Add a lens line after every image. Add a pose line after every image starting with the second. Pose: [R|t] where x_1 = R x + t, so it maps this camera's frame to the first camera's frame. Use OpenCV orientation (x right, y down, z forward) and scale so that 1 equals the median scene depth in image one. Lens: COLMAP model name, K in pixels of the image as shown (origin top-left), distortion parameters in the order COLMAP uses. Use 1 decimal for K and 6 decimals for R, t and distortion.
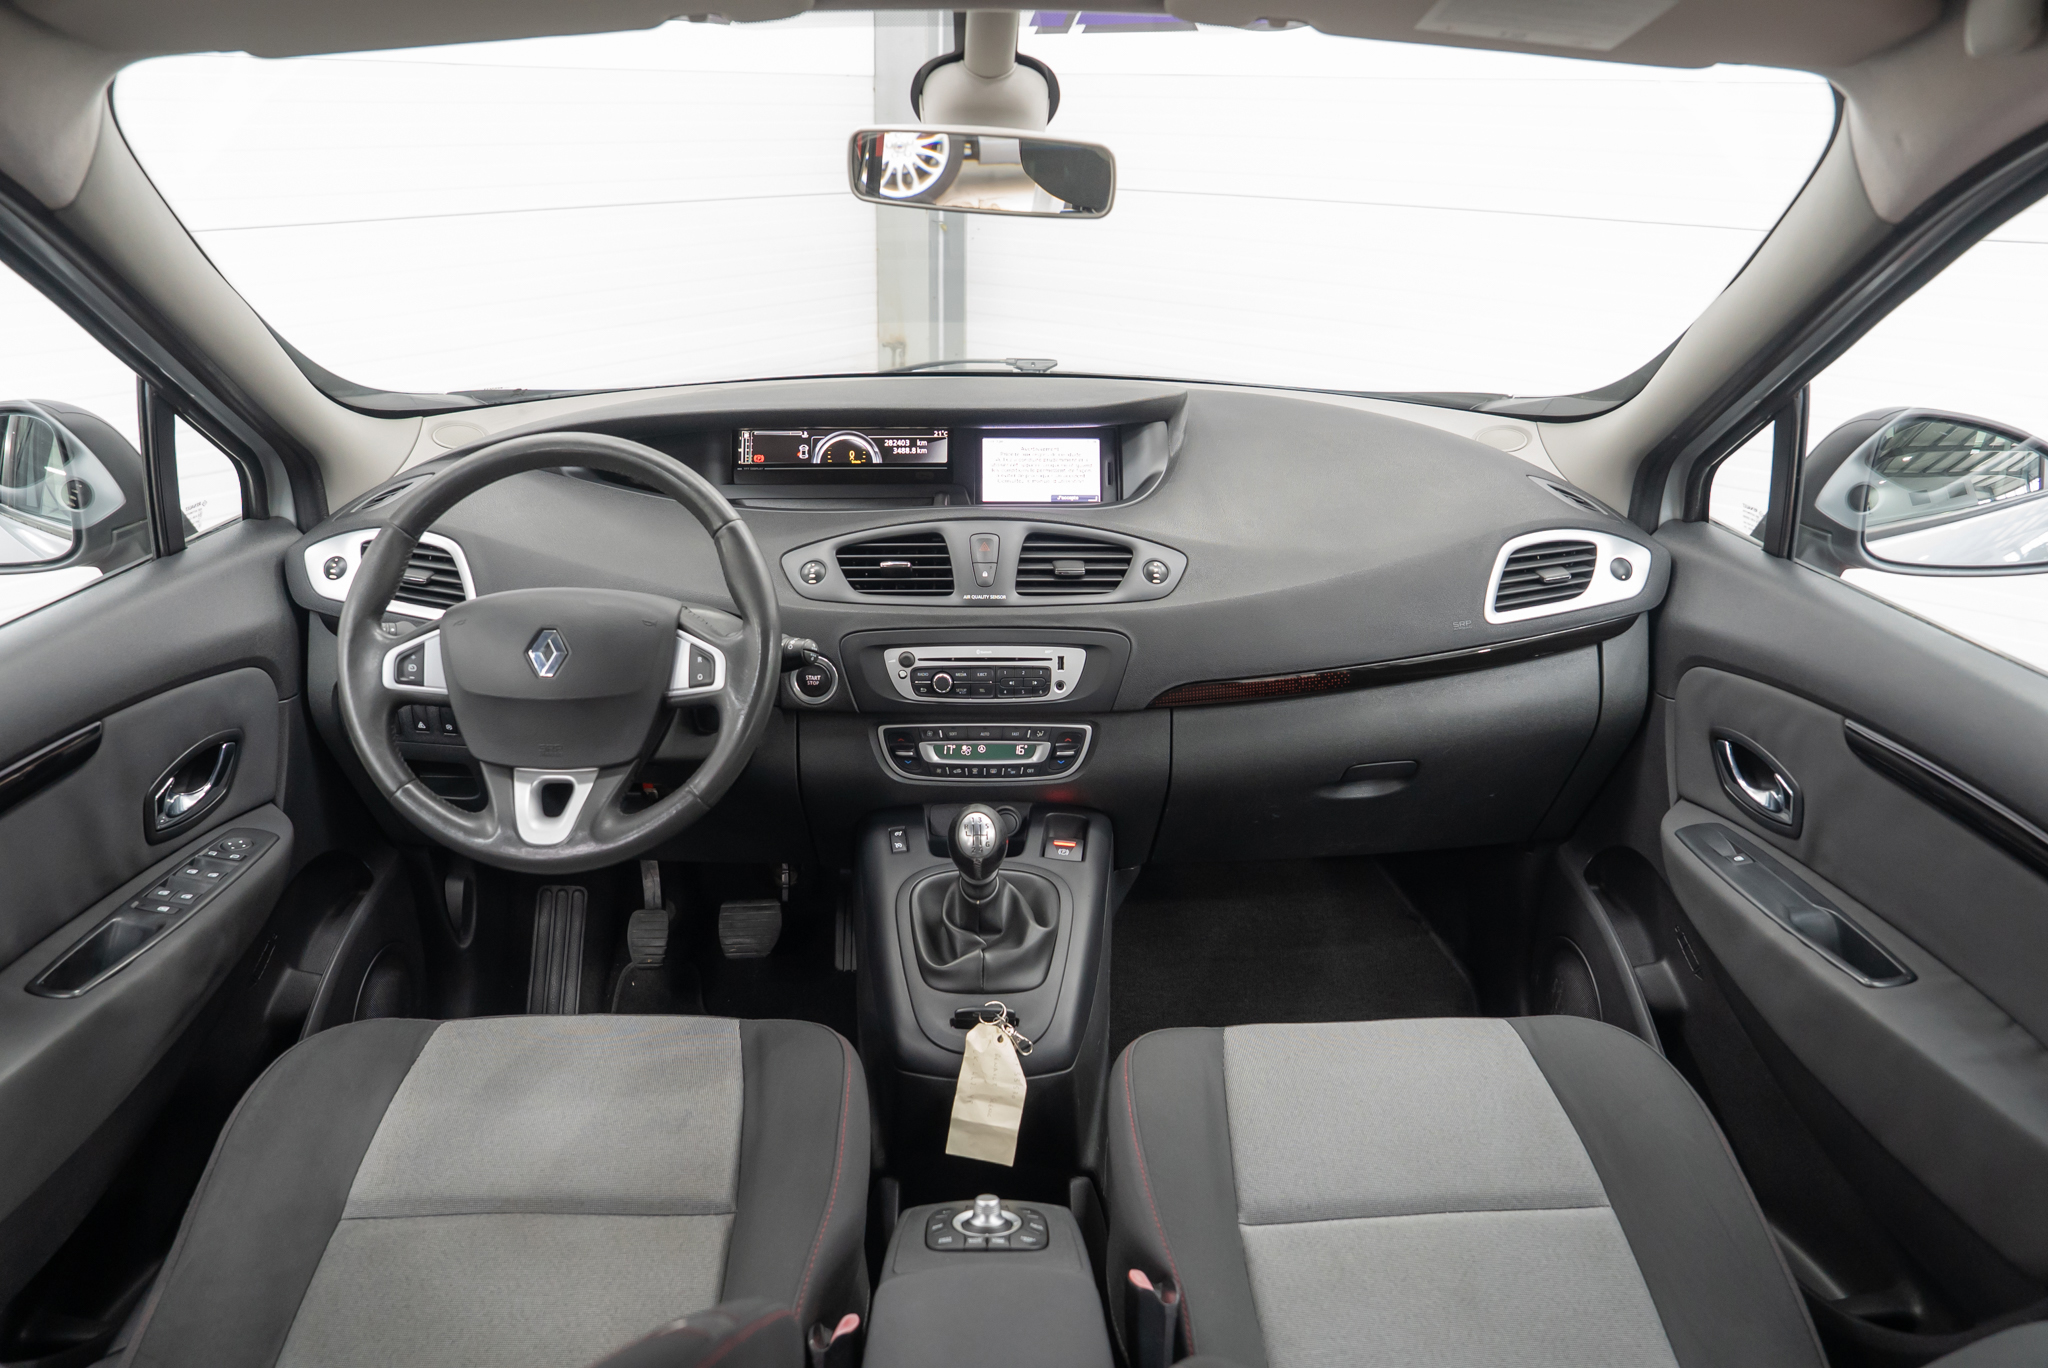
lens RADIAL K [[1467.0, 0, 1028.5], [0, 1467.0, 677.0], [0, 0, 1]] dist [-0.056491, 0.035211]
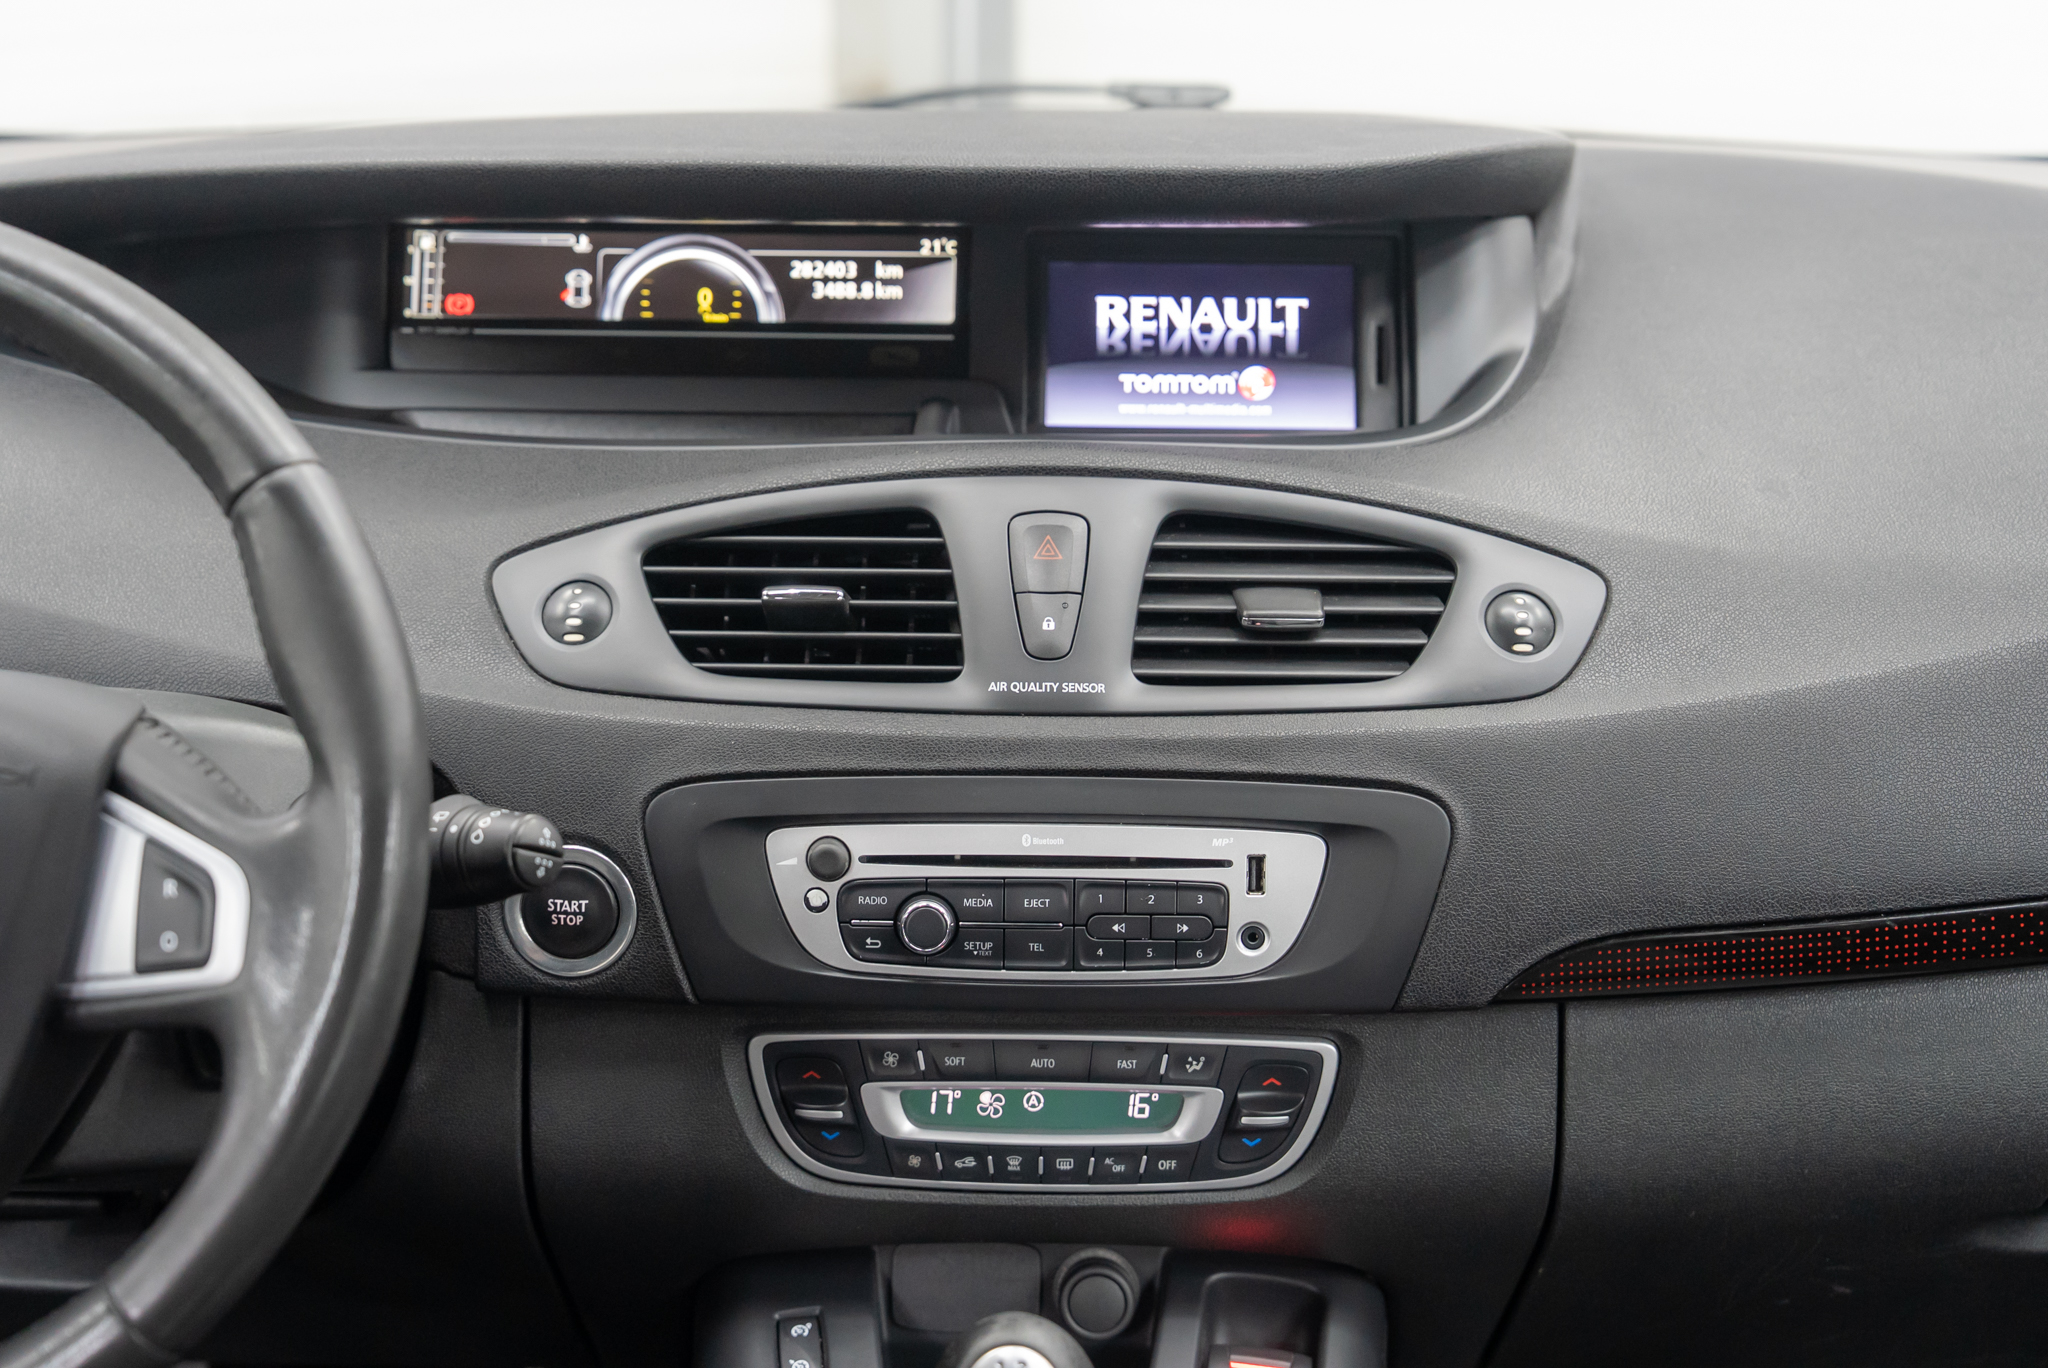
lens RADIAL K [[2772.9, 0, 1027.4], [0, 2772.9, 690.6], [0, 0, 1]] dist [0.223272, 0.000000]
pose [[0.999165, 0.012888, -0.038783, -0.007892], [-0.014012, 0.999485, -0.028855, -0.033100], [0.038391, 0.029374, 0.998831, 0.307776]]
